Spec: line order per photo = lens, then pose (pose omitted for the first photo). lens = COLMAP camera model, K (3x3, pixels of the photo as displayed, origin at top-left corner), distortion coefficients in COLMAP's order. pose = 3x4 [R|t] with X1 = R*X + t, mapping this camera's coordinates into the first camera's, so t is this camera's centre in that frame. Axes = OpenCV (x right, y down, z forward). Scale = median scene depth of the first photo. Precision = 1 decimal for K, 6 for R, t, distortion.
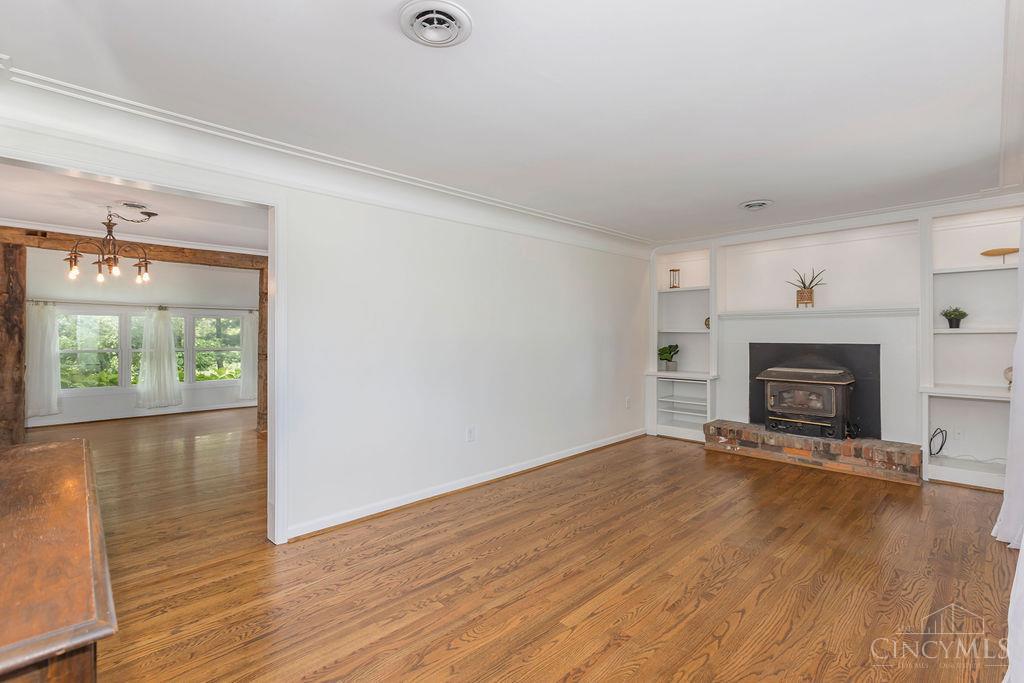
lens RADIAL K [[466.3, 0, 514.6], [0, 466.3, 333.9], [0, 0, 1]] dist [-0.000613, -0.000168]
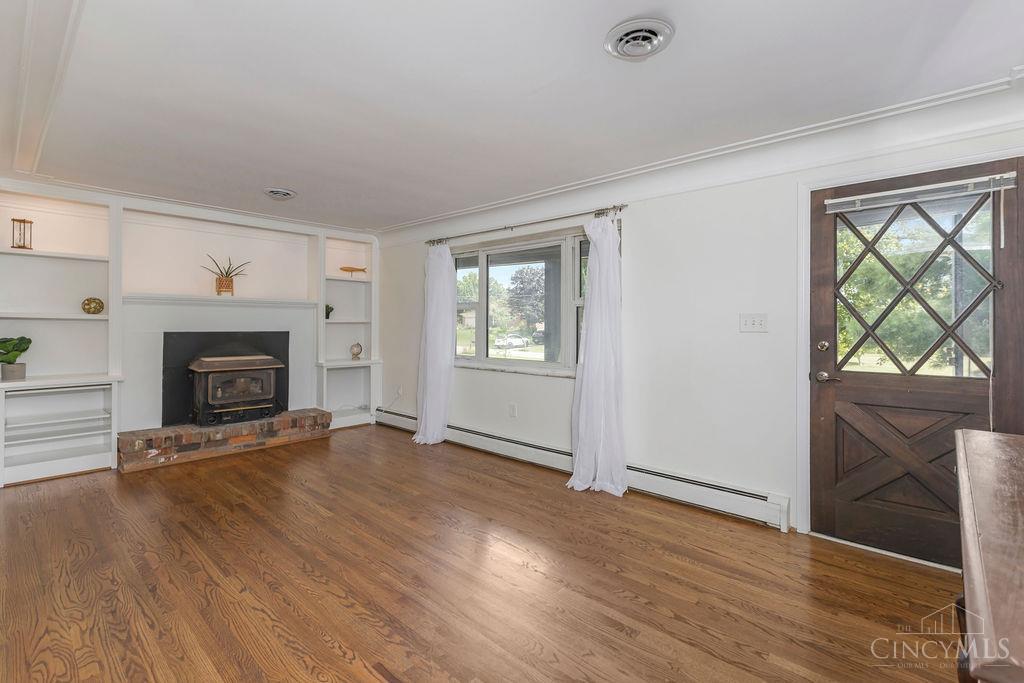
lens RADIAL K [[473.4, 0, 511.1], [0, 473.4, 324.4], [0, 0, 1]] dist [-0.001420, -0.000204]
pose [[-0.049208, 0.002973, 0.998784, -0.483278], [-0.006355, 0.999974, -0.003289, 0.005172], [-0.998768, -0.006510, -0.049187, 0.513021]]
